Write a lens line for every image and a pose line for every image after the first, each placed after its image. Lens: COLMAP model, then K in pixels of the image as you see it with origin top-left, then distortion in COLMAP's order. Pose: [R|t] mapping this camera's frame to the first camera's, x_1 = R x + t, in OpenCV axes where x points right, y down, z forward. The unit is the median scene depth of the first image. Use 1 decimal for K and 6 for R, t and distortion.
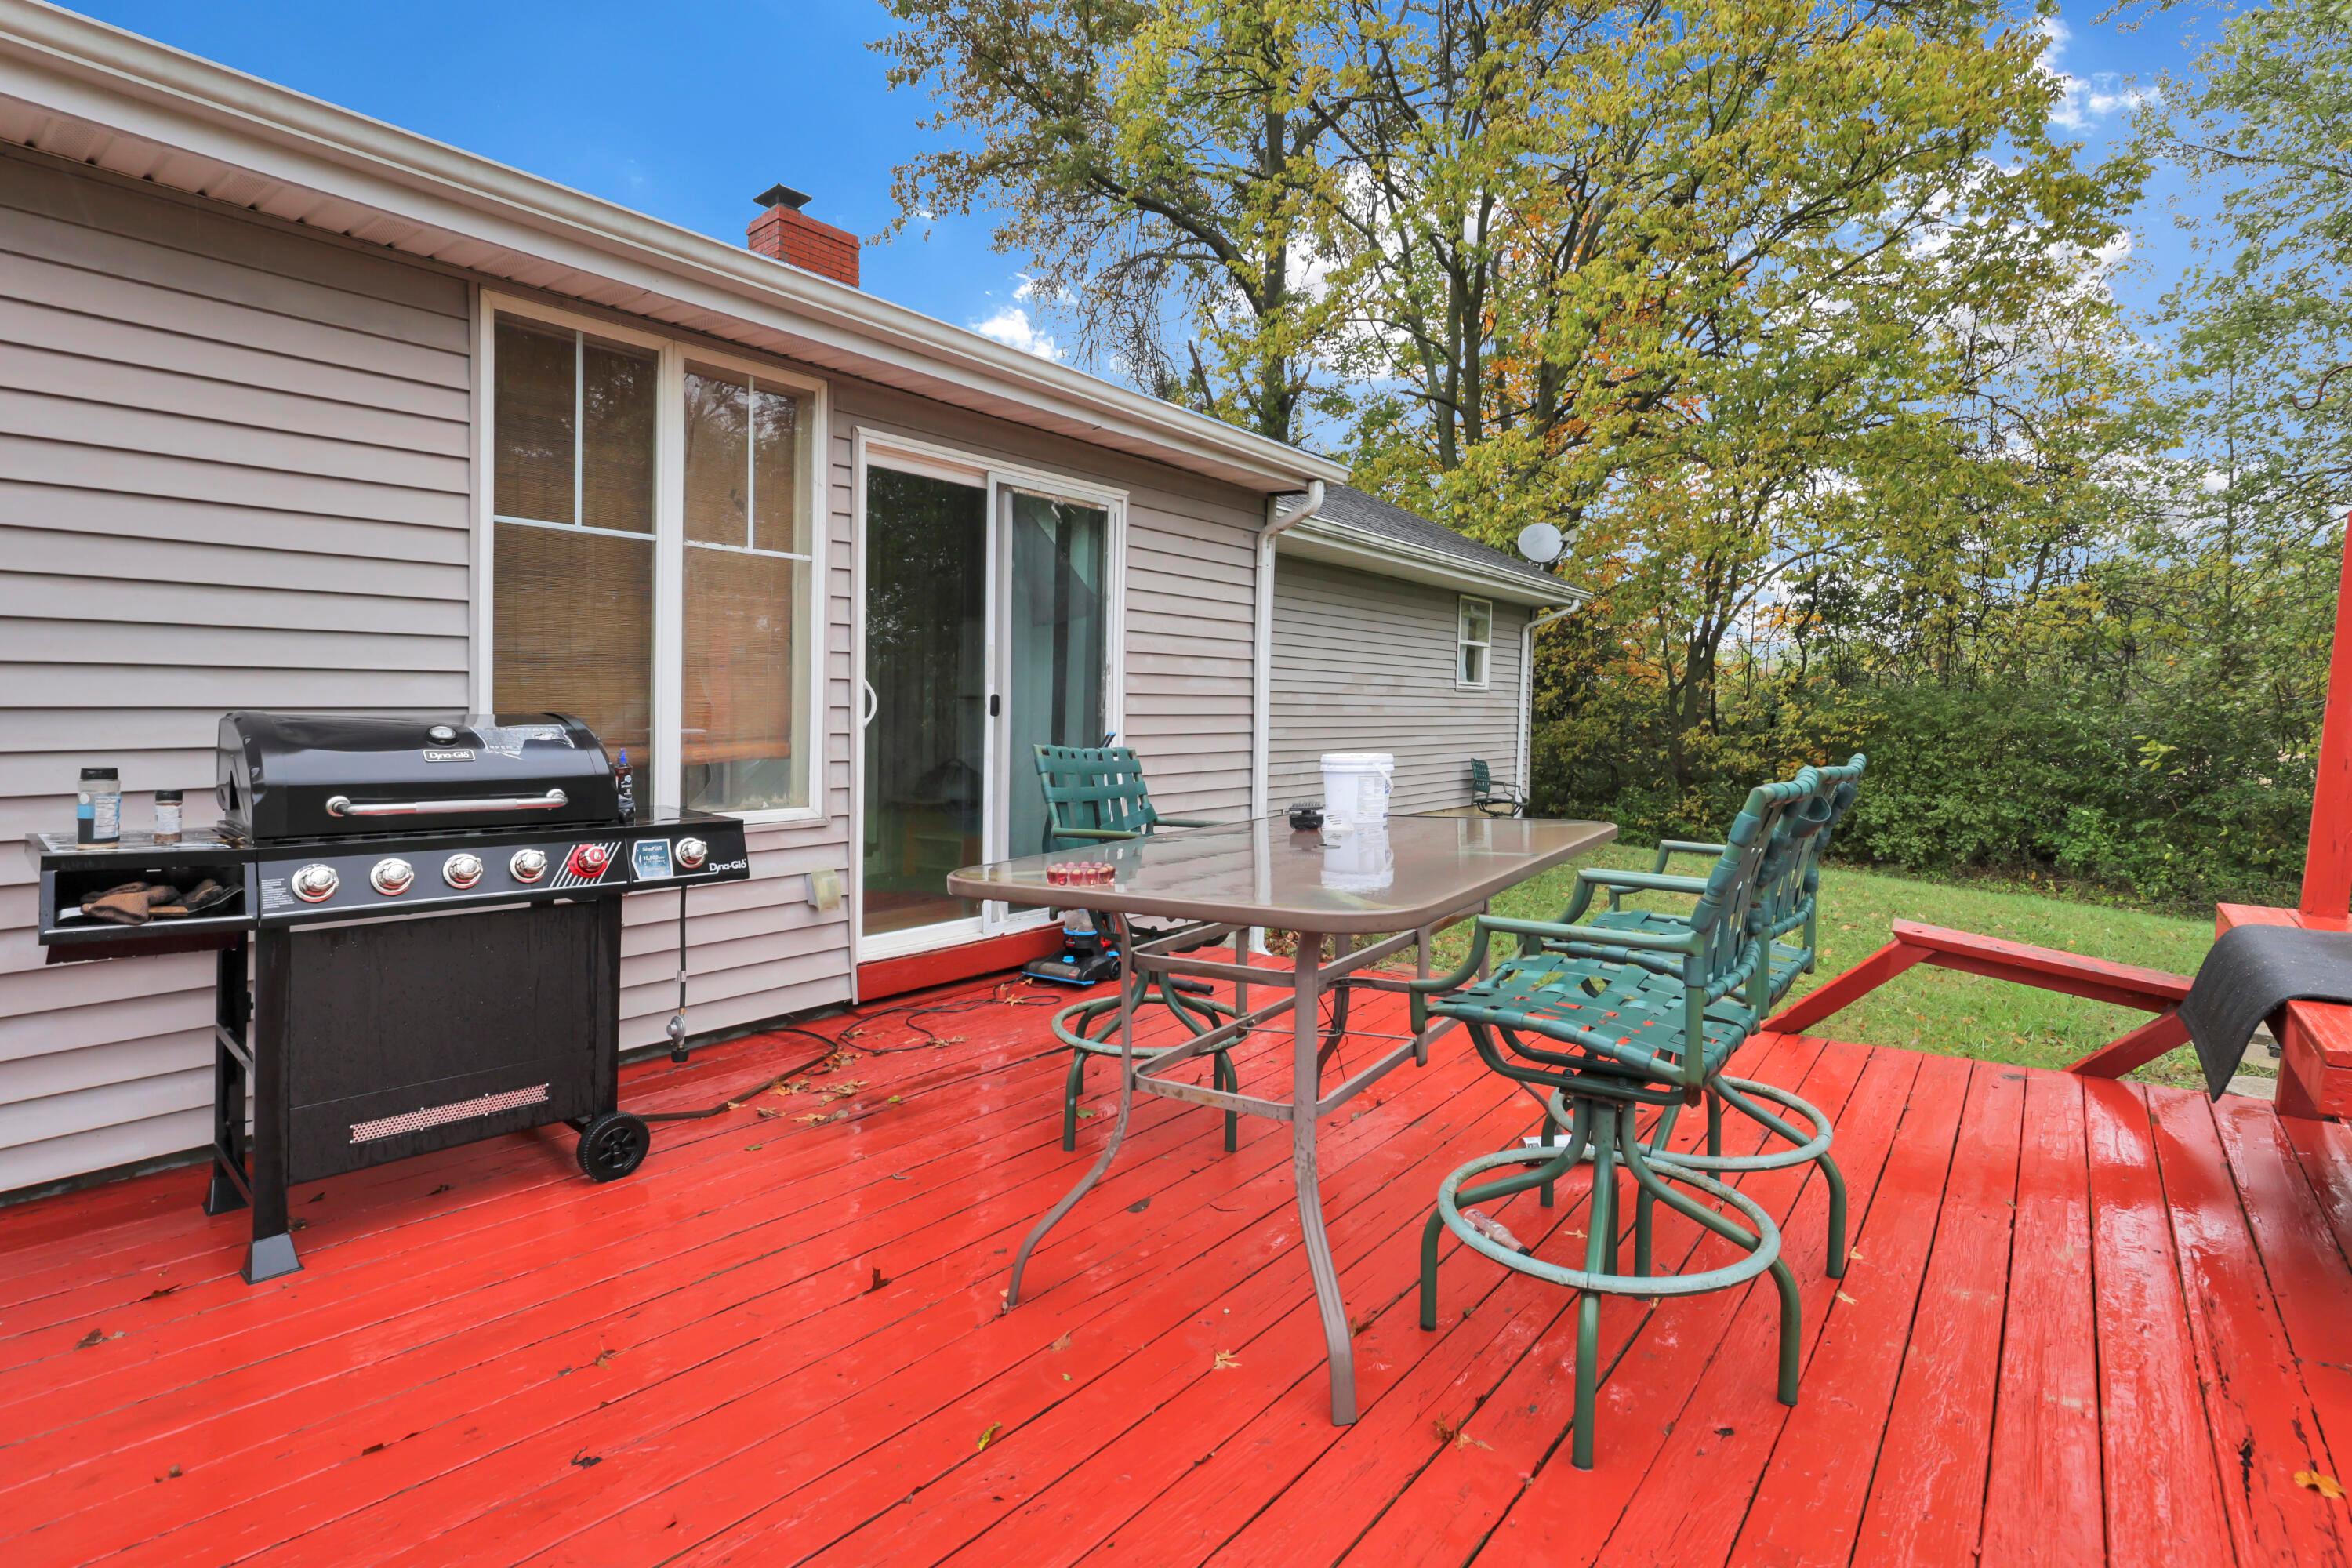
lens RADIAL K [[1095.4, 0, 1178.3], [0, 1095.4, 788.7], [0, 0, 1]] dist [-0.004546, 0.001522]
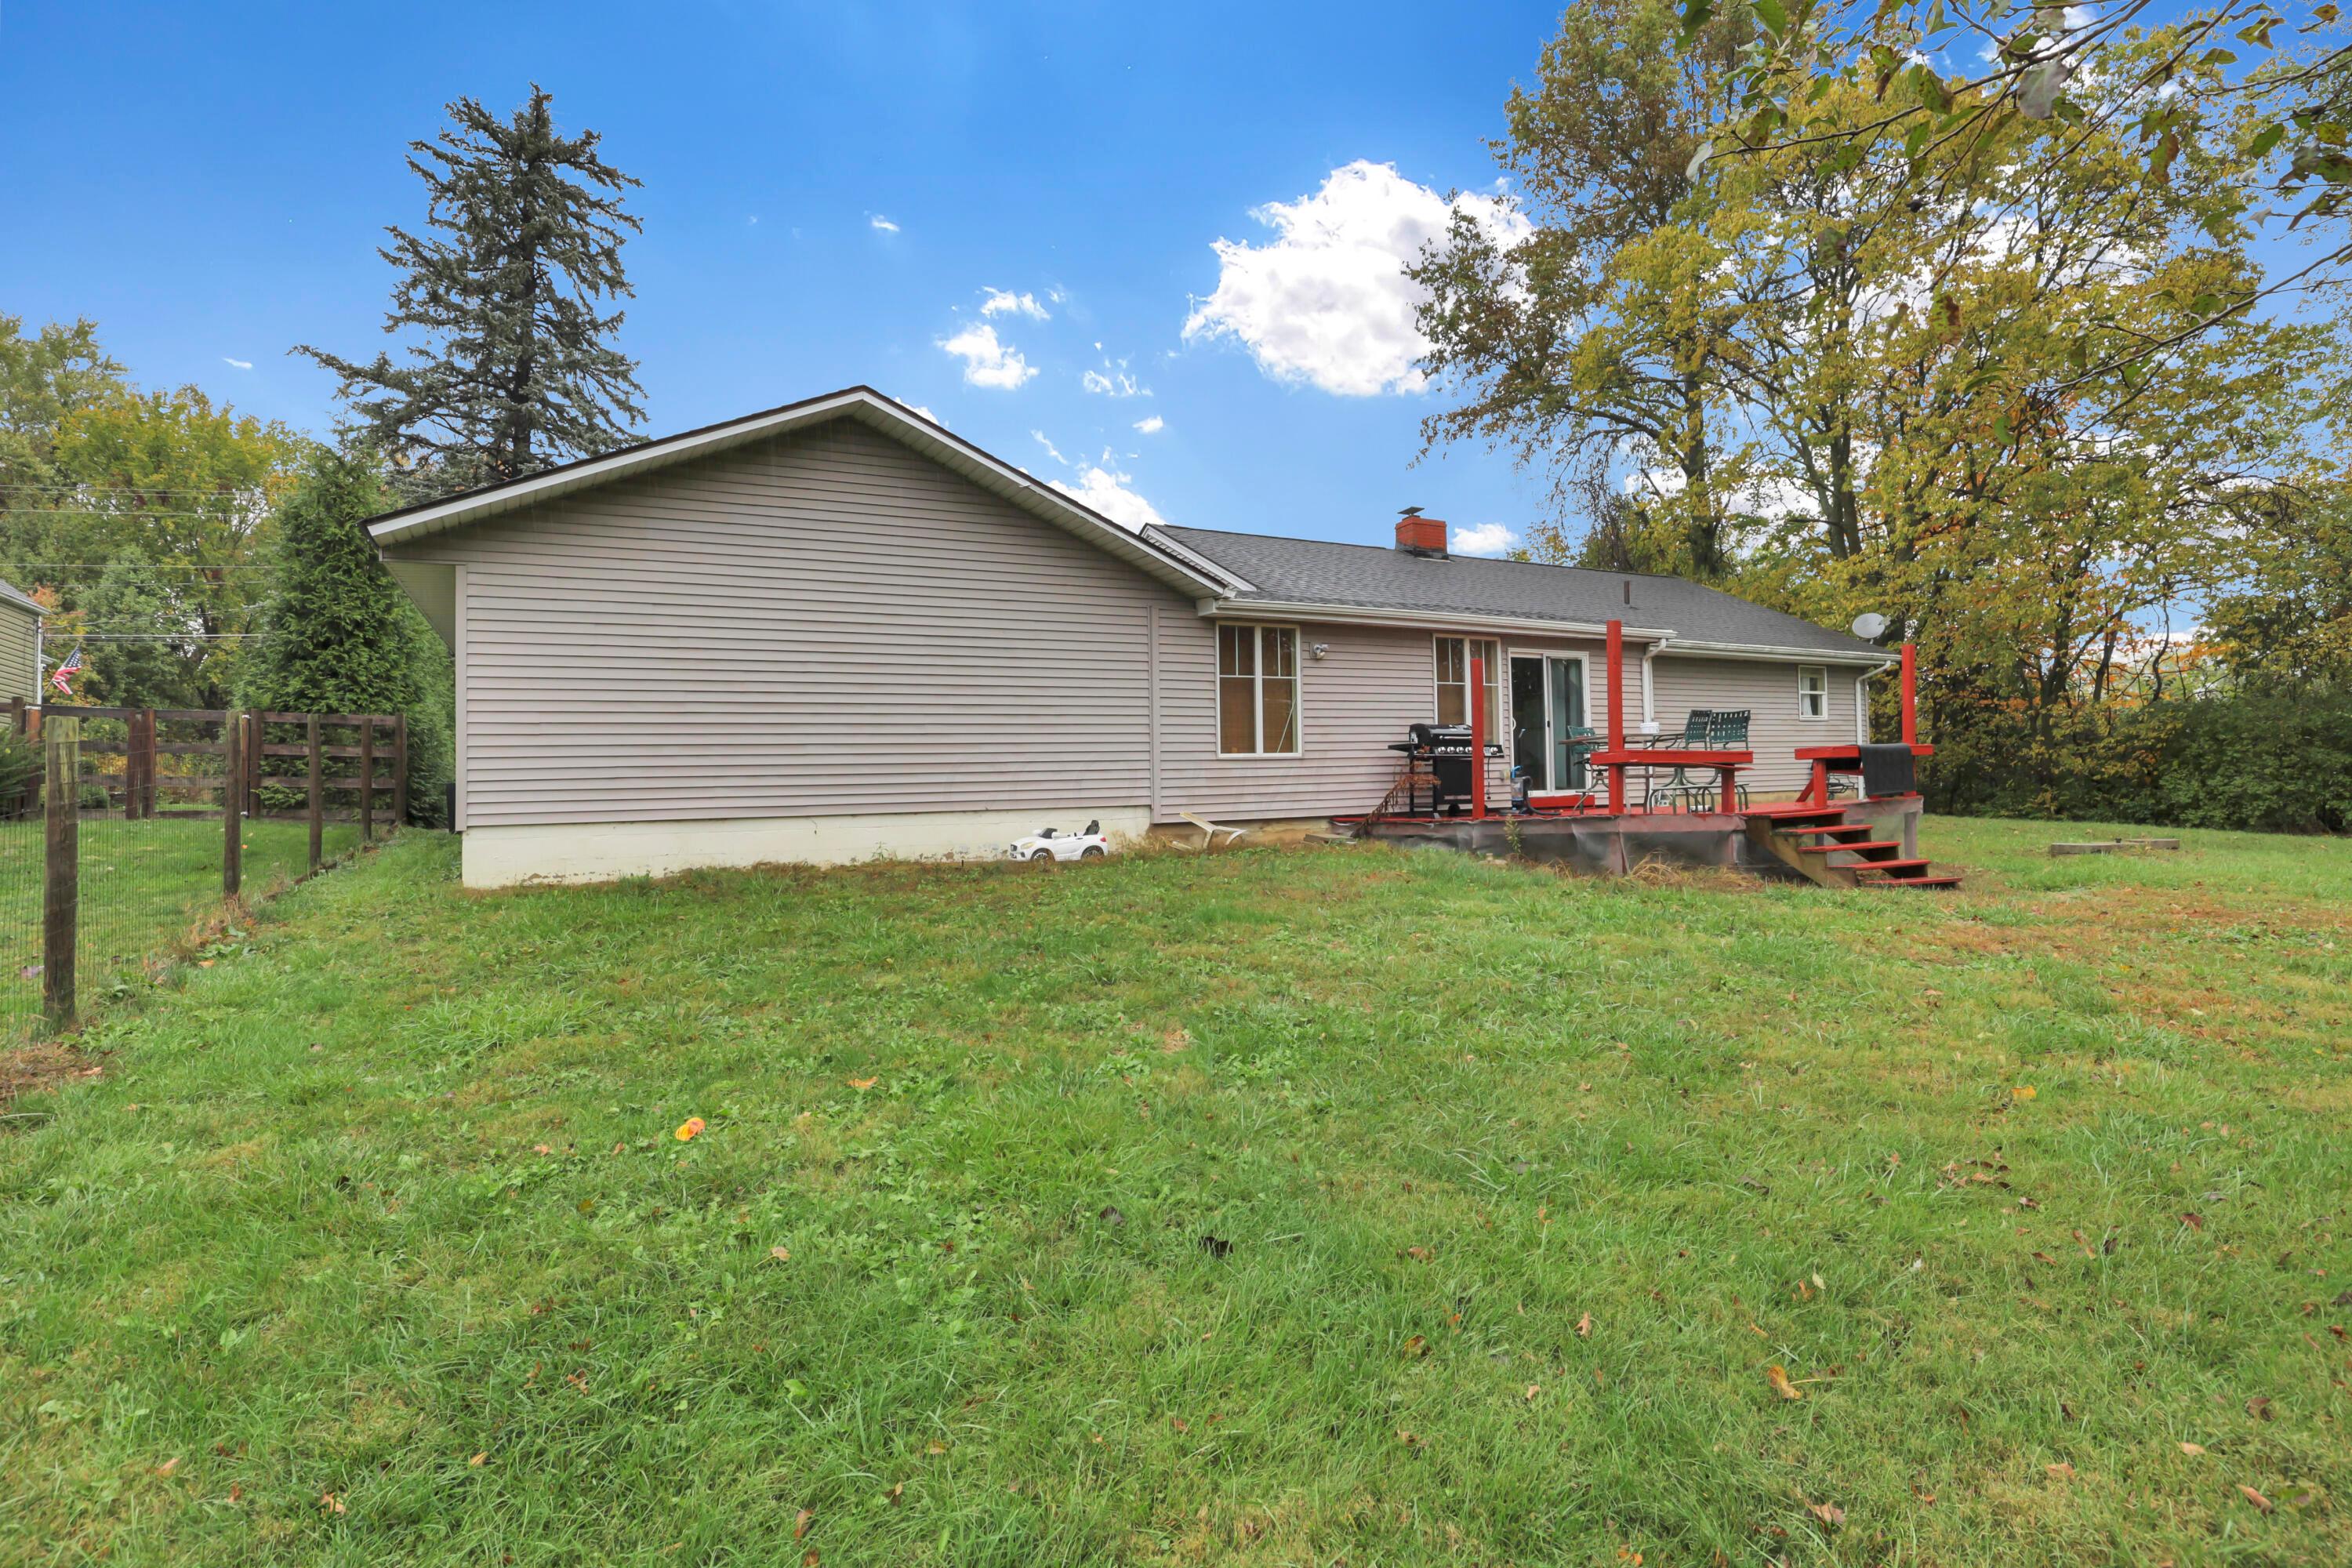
lens RADIAL K [[1095.4, 0, 1179.9], [0, 1095.4, 779.4], [0, 0, 1]] dist [-0.004546, 0.001522]
pose [[0.914765, -0.043724, -0.401614, 0.049146], [0.008892, 0.996064, -0.088190, 0.135445], [0.403889, 0.077102, 0.911553, -0.887919]]
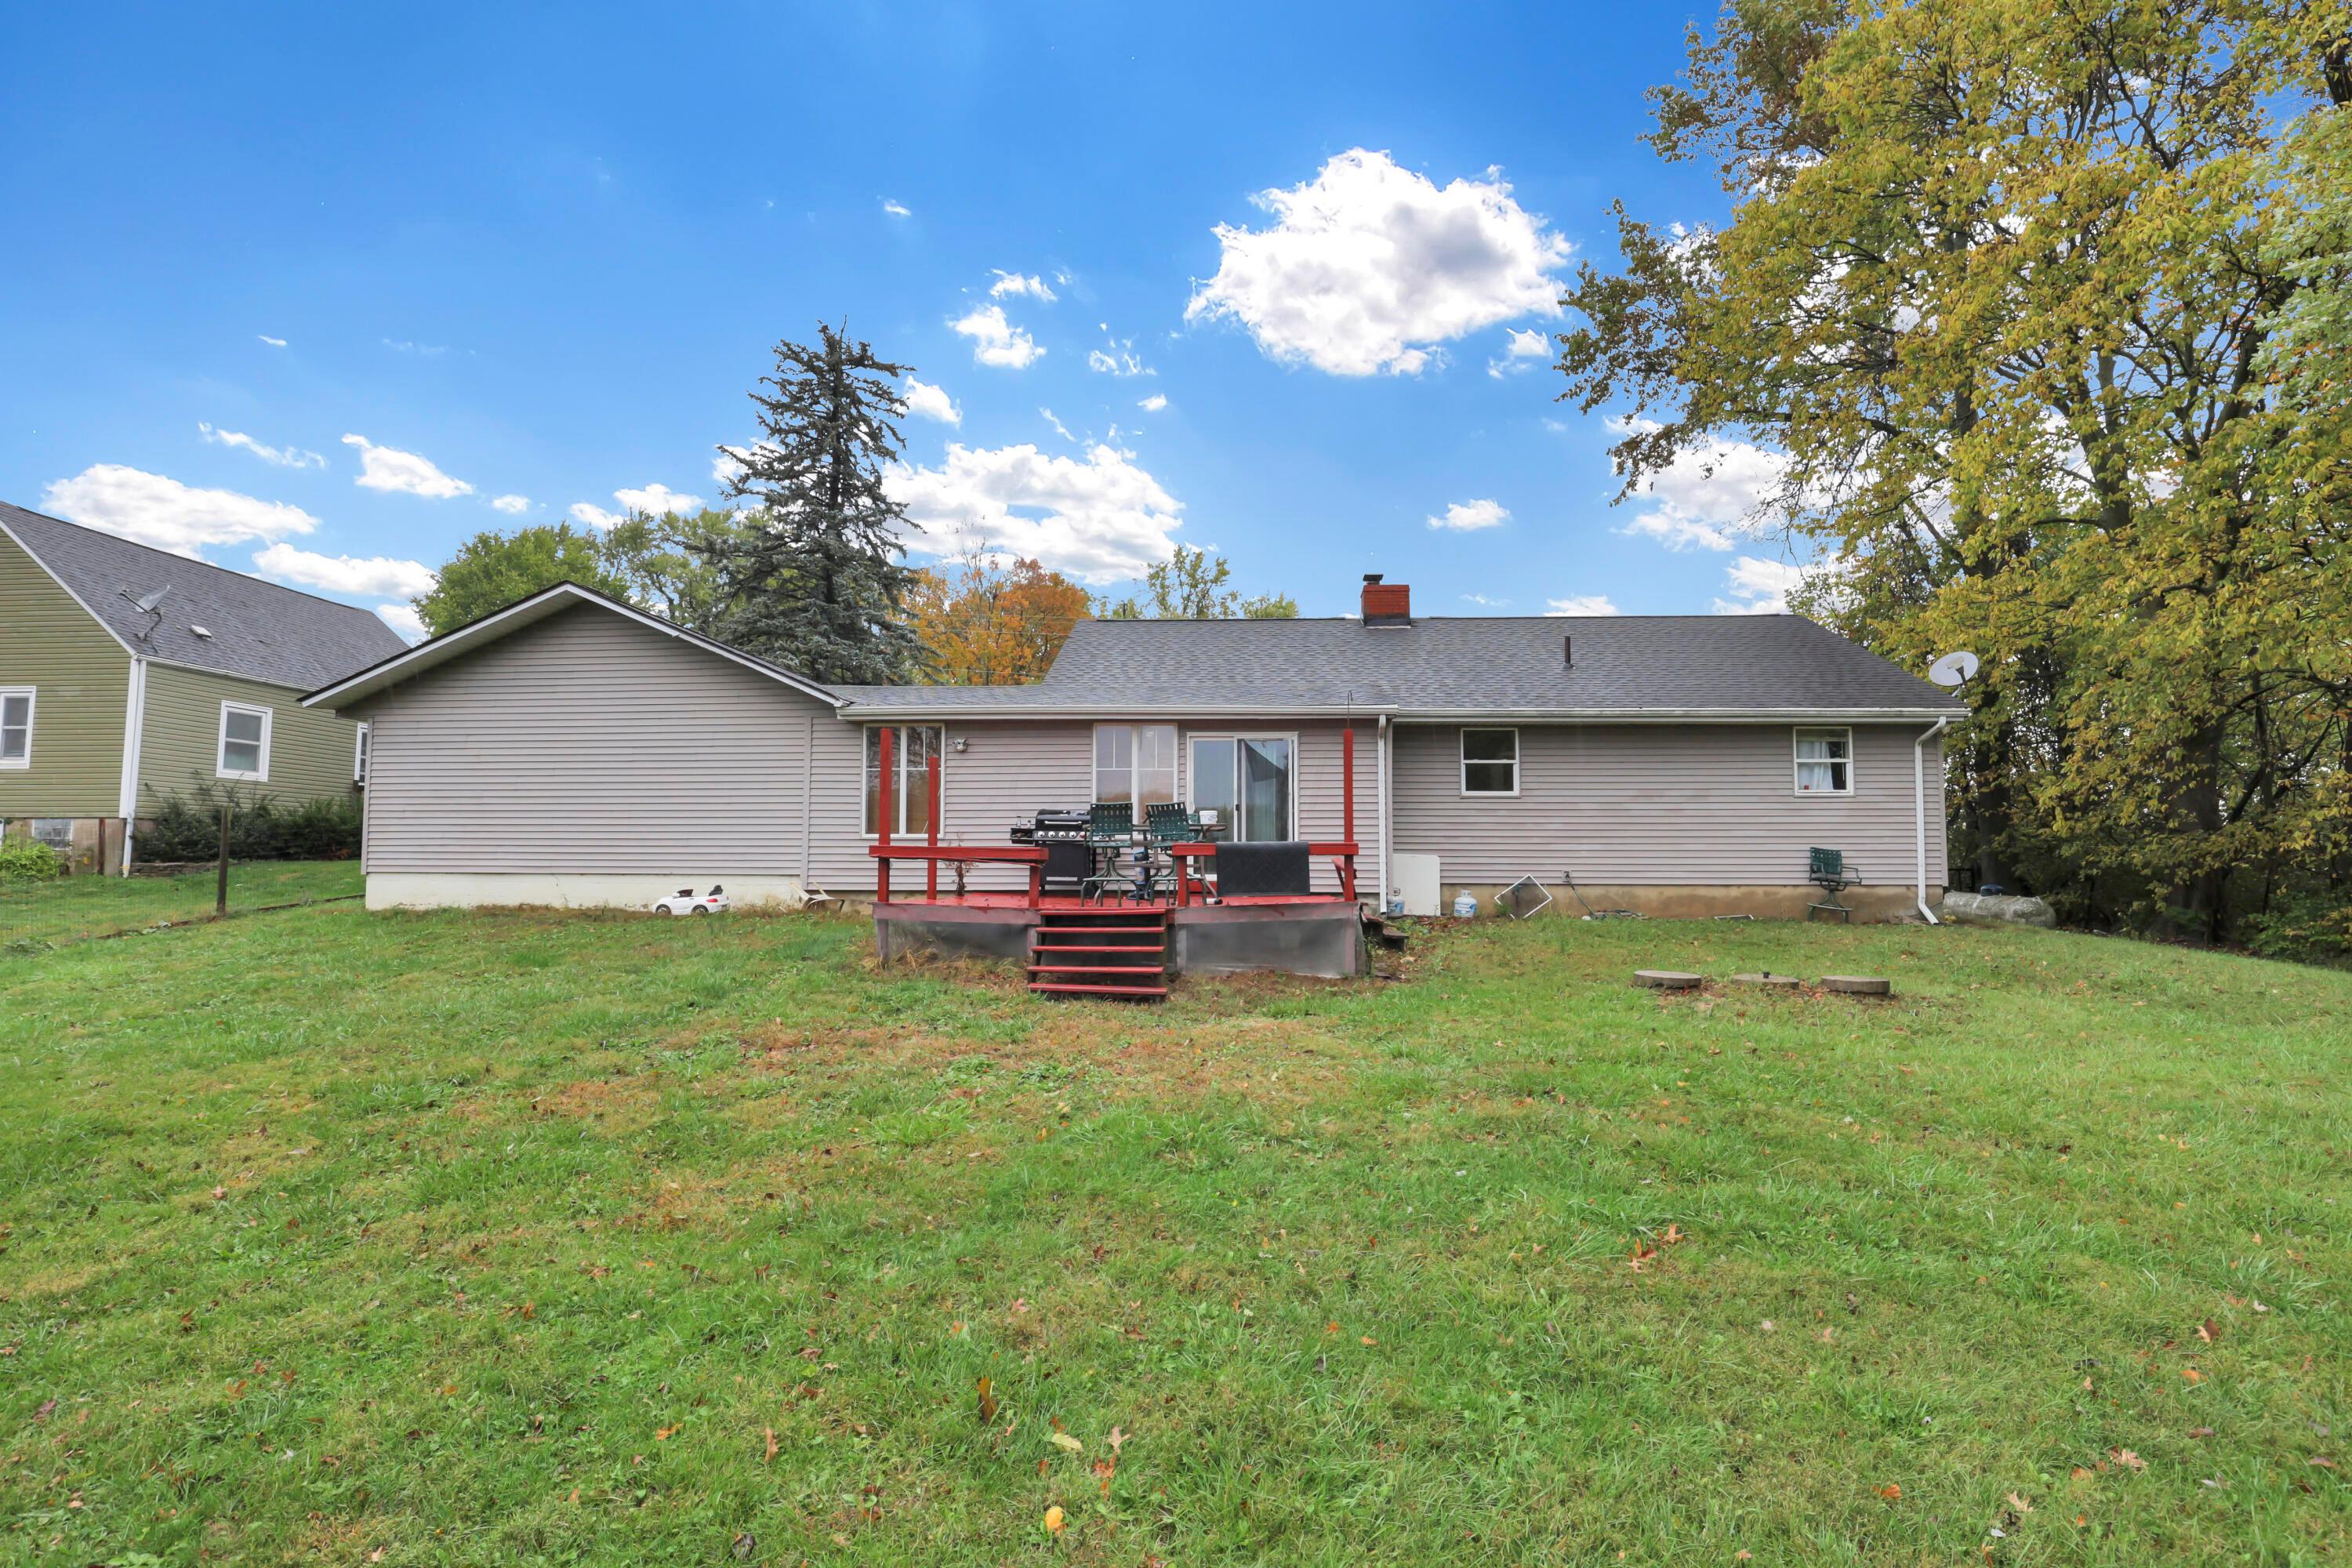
lens RADIAL K [[1095.4, 0, 1192.6], [0, 1095.4, 782.5], [0, 0, 1]] dist [-0.004546, 0.001522]
pose [[0.596905, -0.057713, -0.800234, 0.886338], [-0.054936, 0.992129, -0.112530, 0.083153], [0.800429, 0.111132, 0.589035, -0.378321]]
